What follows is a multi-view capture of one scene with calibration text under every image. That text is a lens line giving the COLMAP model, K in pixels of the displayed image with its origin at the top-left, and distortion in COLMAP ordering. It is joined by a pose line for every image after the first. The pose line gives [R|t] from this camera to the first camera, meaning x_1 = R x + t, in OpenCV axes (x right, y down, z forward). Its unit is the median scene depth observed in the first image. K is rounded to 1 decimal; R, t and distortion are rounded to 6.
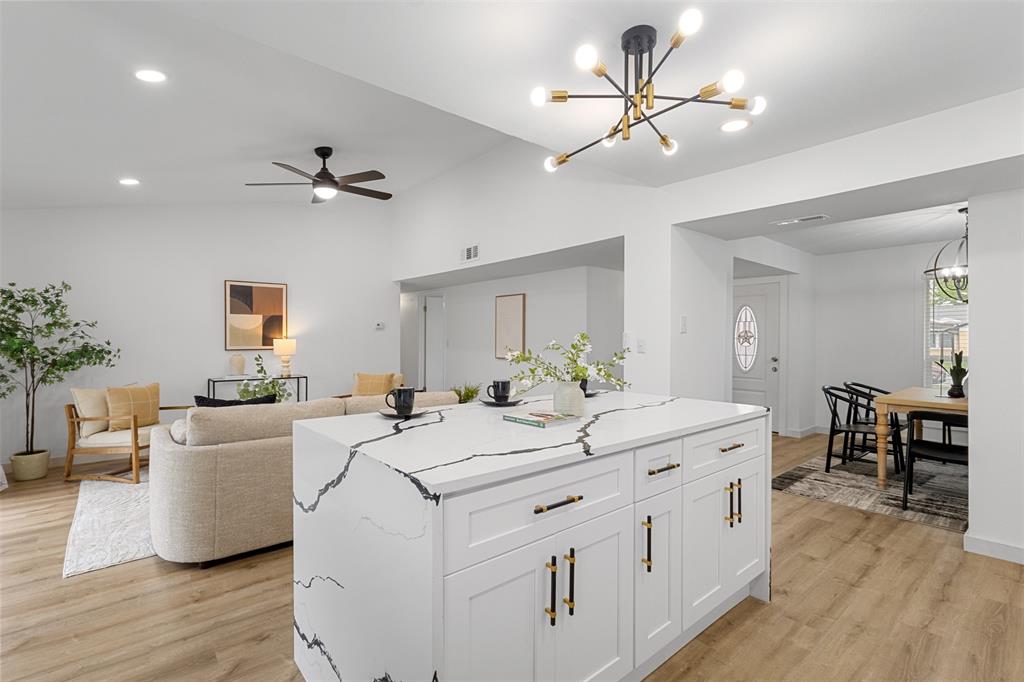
lens RADIAL K [[474.7, 0, 514.5], [0, 474.7, 338.5], [0, 0, 1]] dist [-0.003067, 0.003255]
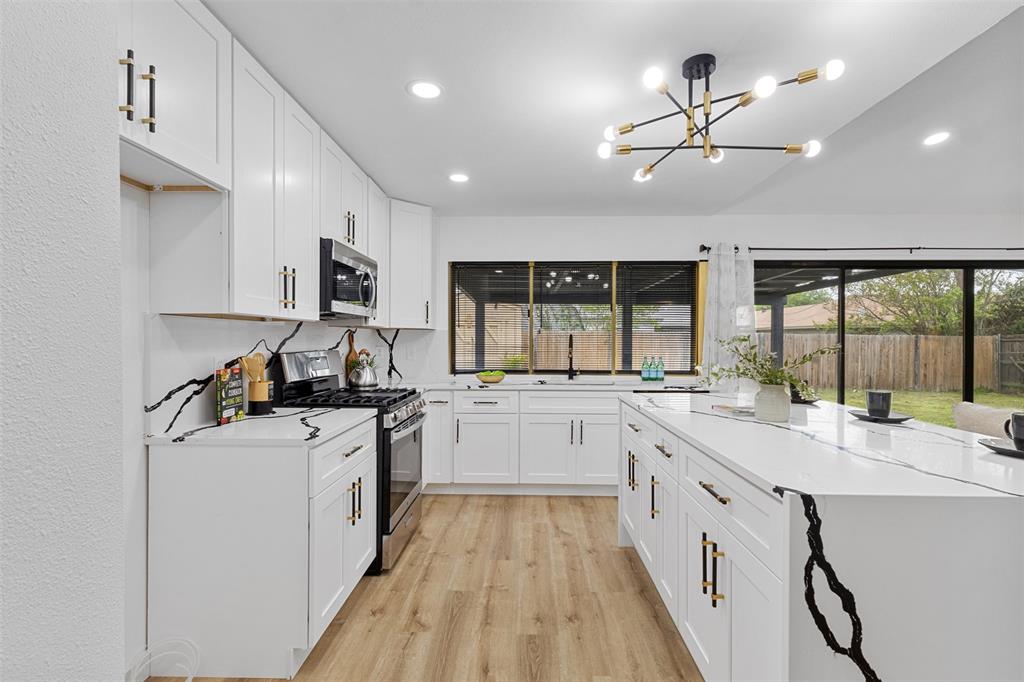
lens RADIAL K [[474.7, 0, 517.3], [0, 474.7, 340.6], [0, 0, 1]] dist [-0.003067, 0.003255]
pose [[-0.666146, -0.002515, -0.745817, 0.534616], [-0.004406, 0.999990, 0.000564, 0.000138], [0.745808, 0.003662, -0.666151, 0.566787]]
